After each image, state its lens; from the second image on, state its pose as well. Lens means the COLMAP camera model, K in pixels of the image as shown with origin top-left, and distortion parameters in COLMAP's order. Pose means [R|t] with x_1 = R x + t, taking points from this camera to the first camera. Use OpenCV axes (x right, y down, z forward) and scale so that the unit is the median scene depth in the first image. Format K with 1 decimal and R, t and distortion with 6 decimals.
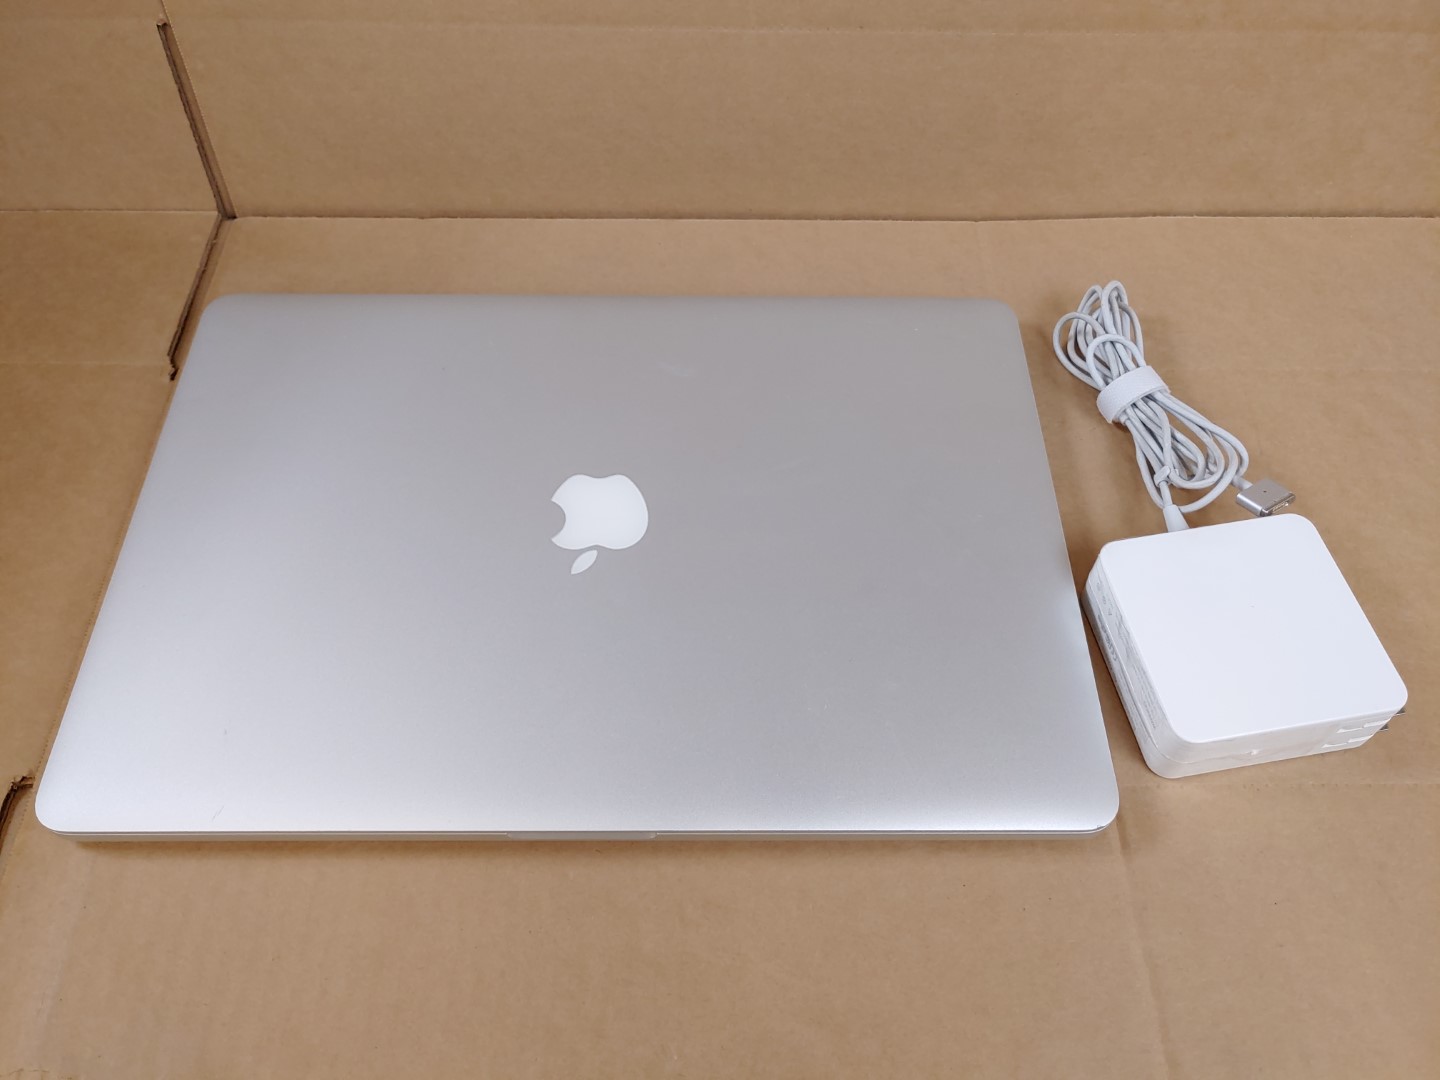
lens RADIAL K [[1135.2, 0, 731.4], [0, 1135.2, 541.4], [0, 0, 1]] dist [0.061325, -0.105355]
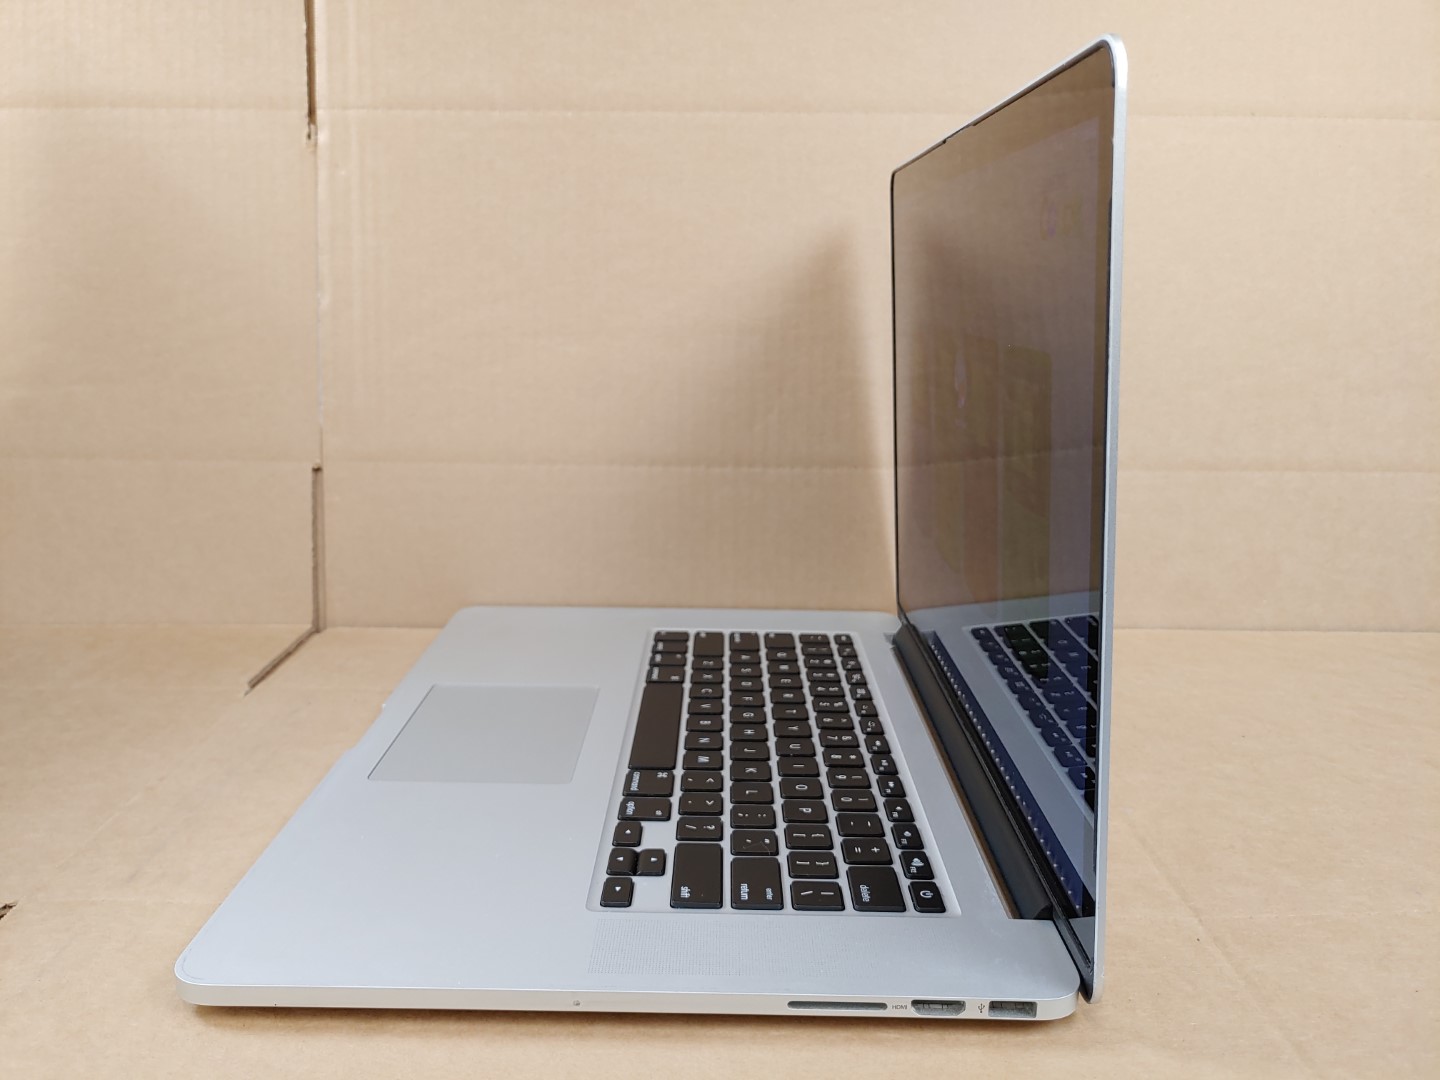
lens RADIAL K [[1139.2, 0, 720.0], [0, 1139.2, 540.0], [0, 0, 1]] dist [0.061458, -0.107436]
pose [[0.999993, -0.002170, 0.003152, -0.043248], [0.003749, 0.720180, -0.693777, 0.493642], [-0.000764, 0.693783, 0.720183, 0.115290]]
